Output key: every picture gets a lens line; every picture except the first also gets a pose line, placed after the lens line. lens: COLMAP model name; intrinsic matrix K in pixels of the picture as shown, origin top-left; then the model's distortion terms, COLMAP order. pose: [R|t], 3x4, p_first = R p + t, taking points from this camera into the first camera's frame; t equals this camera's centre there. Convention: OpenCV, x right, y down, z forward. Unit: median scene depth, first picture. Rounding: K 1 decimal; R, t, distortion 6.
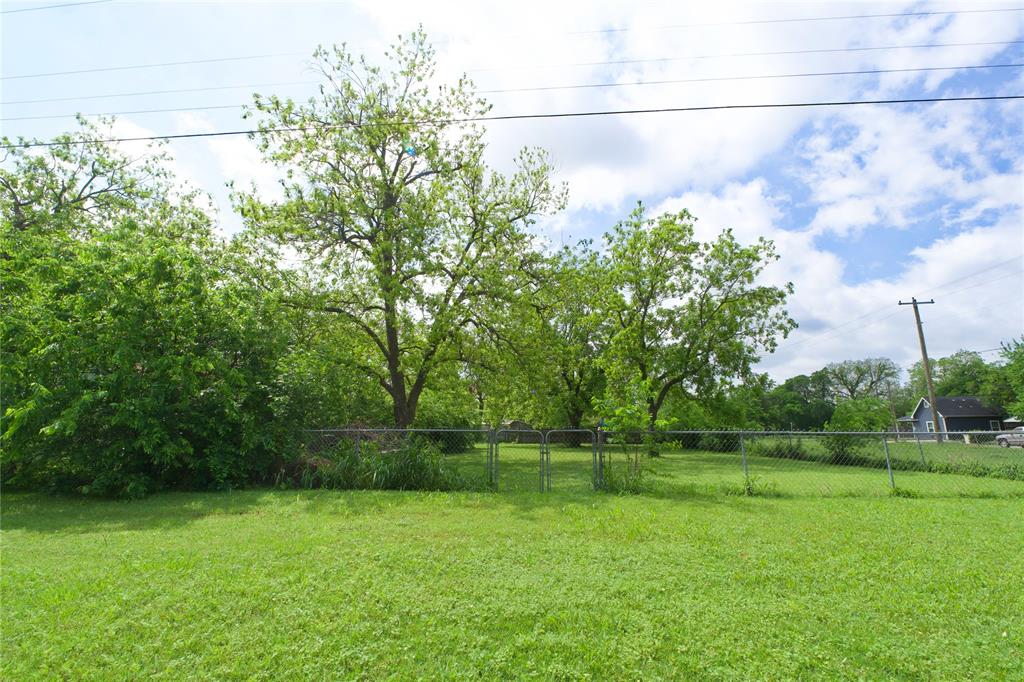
lens RADIAL K [[428.4, 0, 513.2], [0, 428.4, 341.6], [0, 0, 1]] dist [-0.019972, -0.000199]
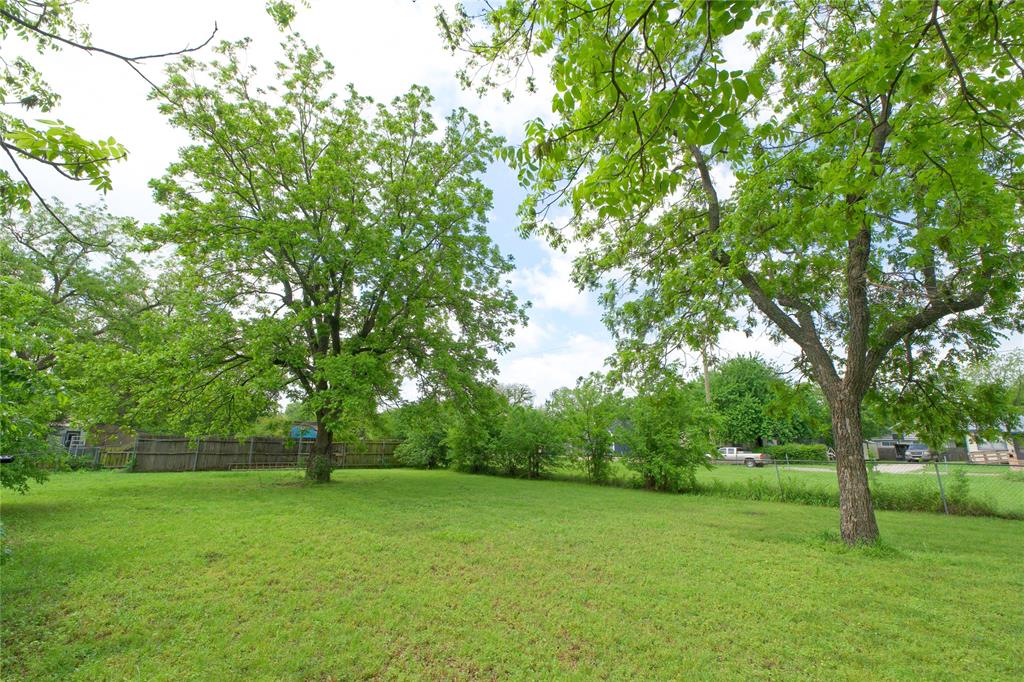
lens RADIAL K [[442.1, 0, 512.0], [0, 442.1, 341.0], [0, 0, 1]] dist [-0.016411, -0.000045]
pose [[0.698476, 0.171753, 0.694718, -0.107901], [-0.158156, 0.983816, -0.084215, 0.182877], [-0.697939, -0.051052, 0.714336, 0.925164]]
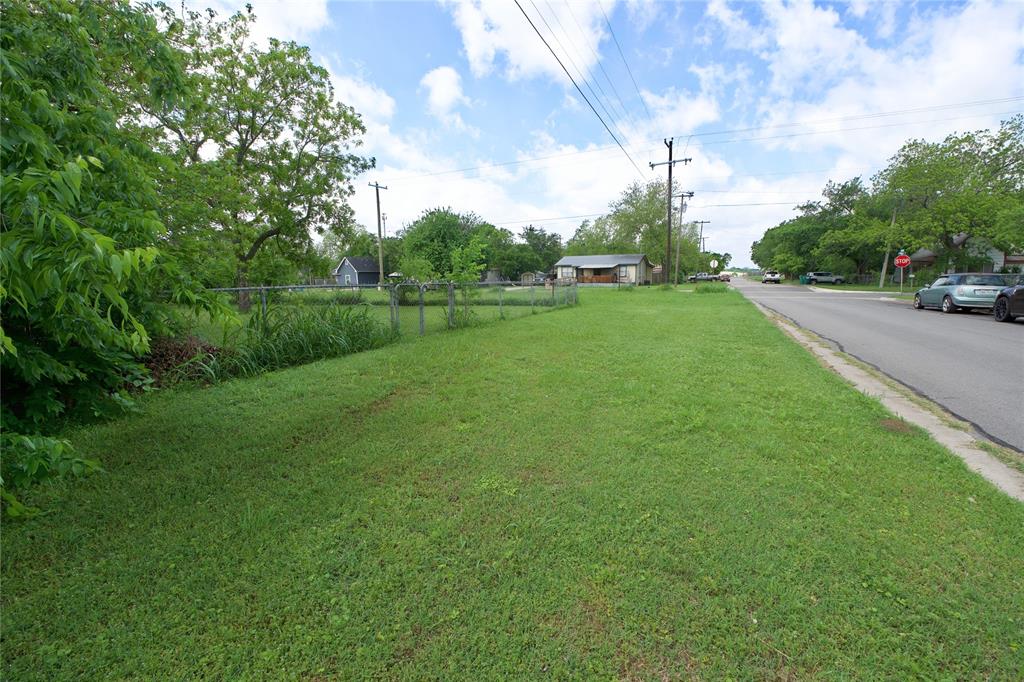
lens RADIAL K [[428.4, 0, 513.2], [0, 428.4, 341.6], [0, 0, 1]] dist [-0.019972, -0.000199]
pose [[0.336959, -0.145805, 0.930161, -0.354445], [-0.175036, 0.961013, 0.214050, 0.025390], [-0.925106, -0.234937, 0.298301, 0.144198]]
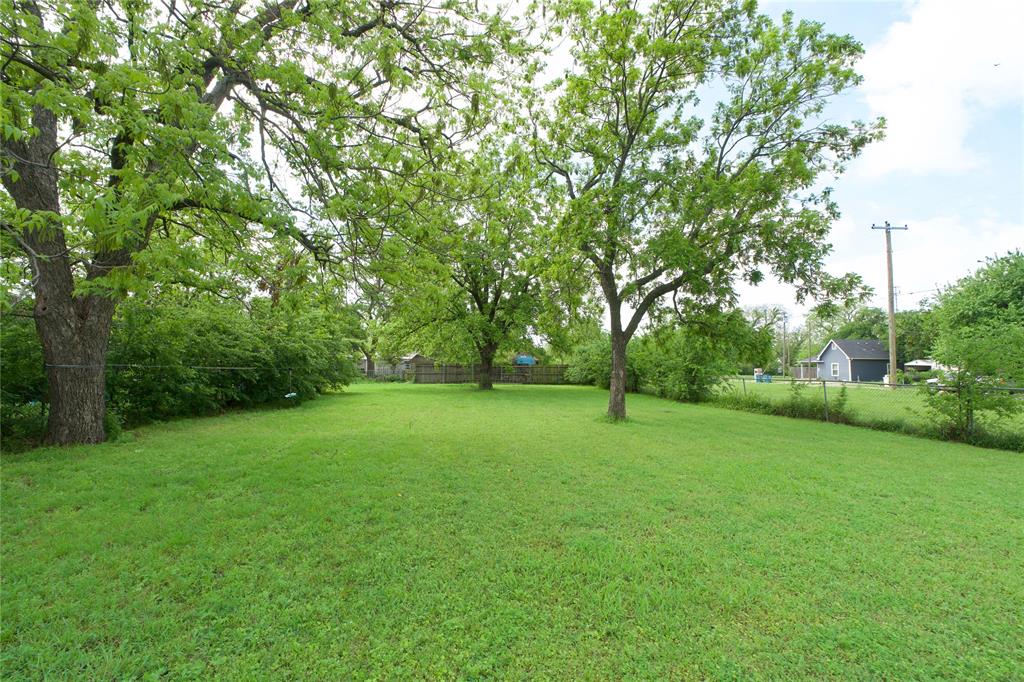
lens RADIAL K [[428.4, 0, 513.2], [0, 428.4, 341.6], [0, 0, 1]] dist [-0.019972, -0.000199]
pose [[0.979398, 0.021343, 0.200807, 0.065962], [-0.050951, 0.988345, 0.143453, 0.086104], [-0.195405, -0.150729, 0.969071, 0.459708]]
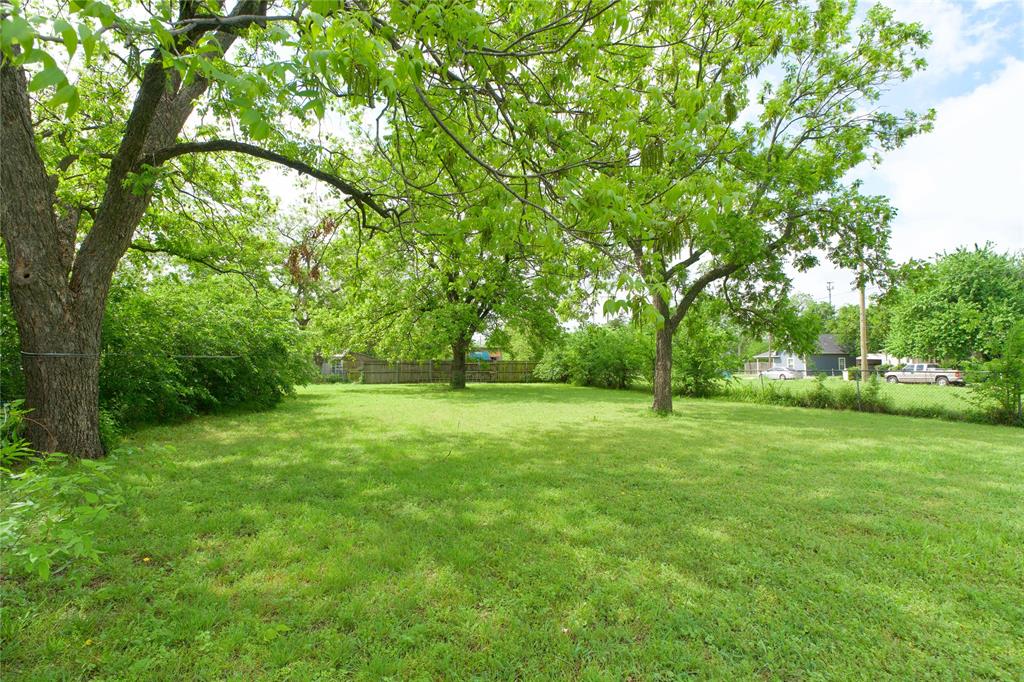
lens RADIAL K [[476.2, 0, 514.6], [0, 476.2, 328.8], [0, 0, 1]] dist [-0.008836, -0.000220]
pose [[0.935376, 0.027652, 0.352572, -0.067868], [-0.072472, 0.990769, 0.114564, 0.106161], [-0.346149, -0.132712, 0.928746, 0.503299]]
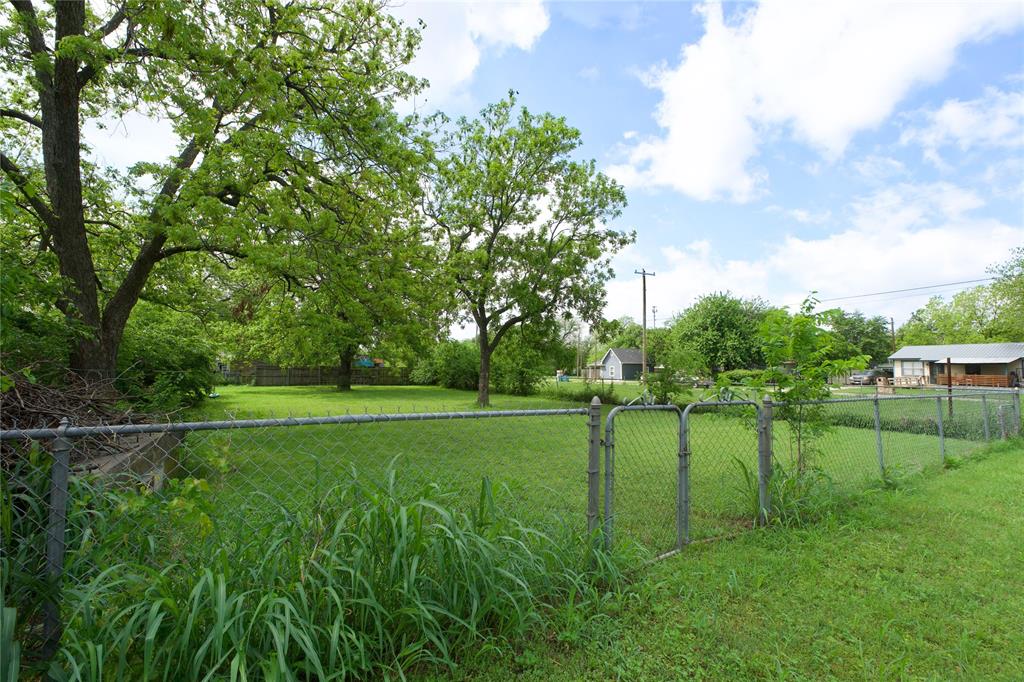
lens RADIAL K [[428.4, 0, 513.2], [0, 428.4, 341.6], [0, 0, 1]] dist [-0.019972, -0.000199]
pose [[0.812668, 0.046531, 0.580866, -0.131682], [-0.128761, 0.986507, 0.101119, 0.045843], [-0.568323, -0.156969, 0.807694, 0.274730]]
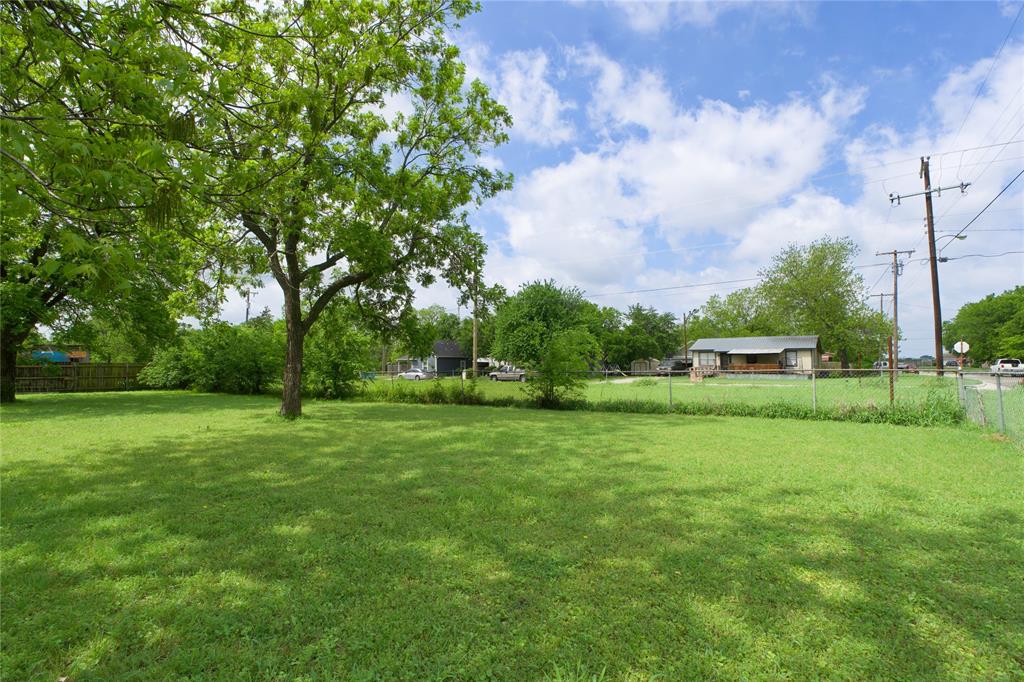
lens RADIAL K [[473.7, 0, 512.0], [0, 473.7, 341.0], [0, 0, 1]] dist [-0.014250, -0.000129]
pose [[0.487898, 0.044853, 0.871748, -0.055112], [-0.171940, 0.984051, 0.045600, 0.101306], [-0.855799, -0.172137, 0.487829, 0.480913]]
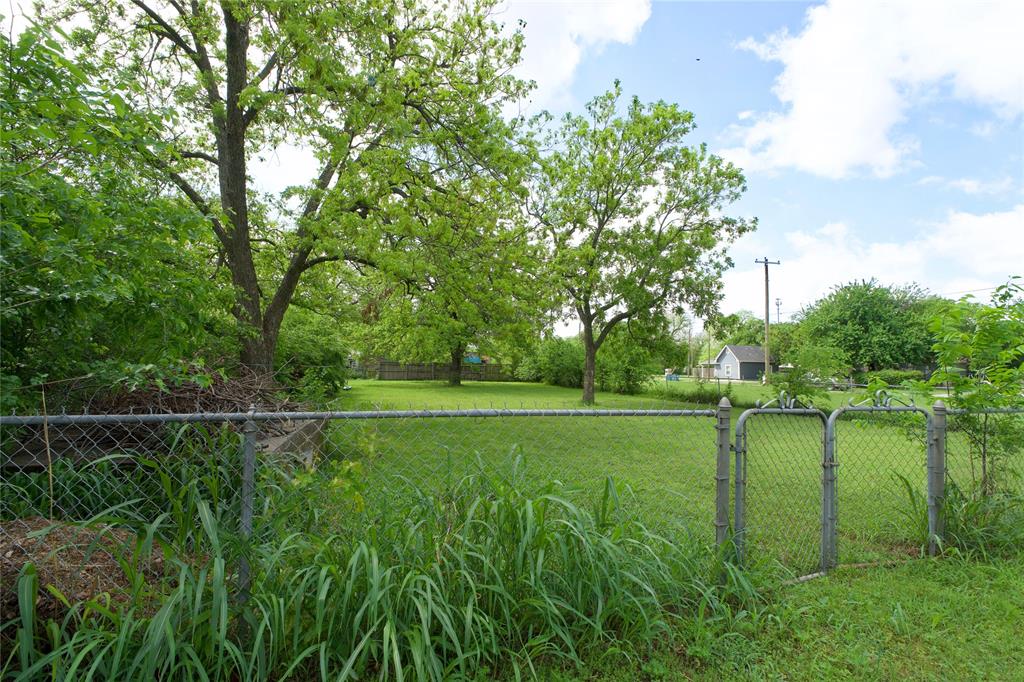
lens RADIAL K [[428.4, 0, 513.2], [0, 428.4, 341.6], [0, 0, 1]] dist [-0.019972, -0.000199]
pose [[0.927044, 0.039367, 0.372881, -0.135683], [-0.095829, 0.986321, 0.134115, 0.046366], [-0.362500, -0.160063, 0.918136, 0.277105]]
